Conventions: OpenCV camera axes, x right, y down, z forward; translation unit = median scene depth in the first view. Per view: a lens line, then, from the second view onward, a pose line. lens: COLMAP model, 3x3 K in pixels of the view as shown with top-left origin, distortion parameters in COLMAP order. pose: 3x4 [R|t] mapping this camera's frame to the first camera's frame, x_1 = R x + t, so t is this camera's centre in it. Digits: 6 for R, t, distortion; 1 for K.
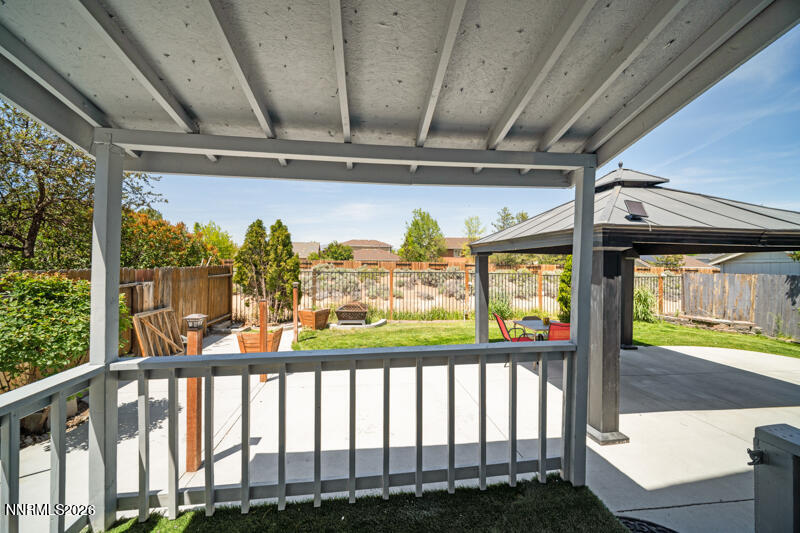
lens RADIAL K [[326.7, 0, 405.4], [0, 326.7, 263.9], [0, 0, 1]] dist [0.001145, -0.000541]
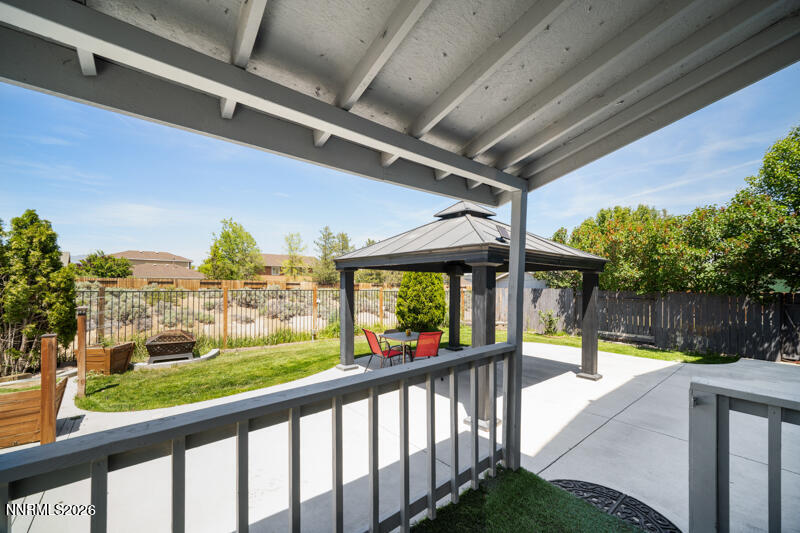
lens RADIAL K [[326.7, 0, 415.3], [0, 326.7, 279.5], [0, 0, 1]] dist [0.001145, -0.000541]
pose [[0.839810, 0.002212, 0.542876, -0.095402], [0.003229, 0.999954, -0.009070, 0.007112], [-0.542871, 0.009370, 0.839764, 0.056862]]
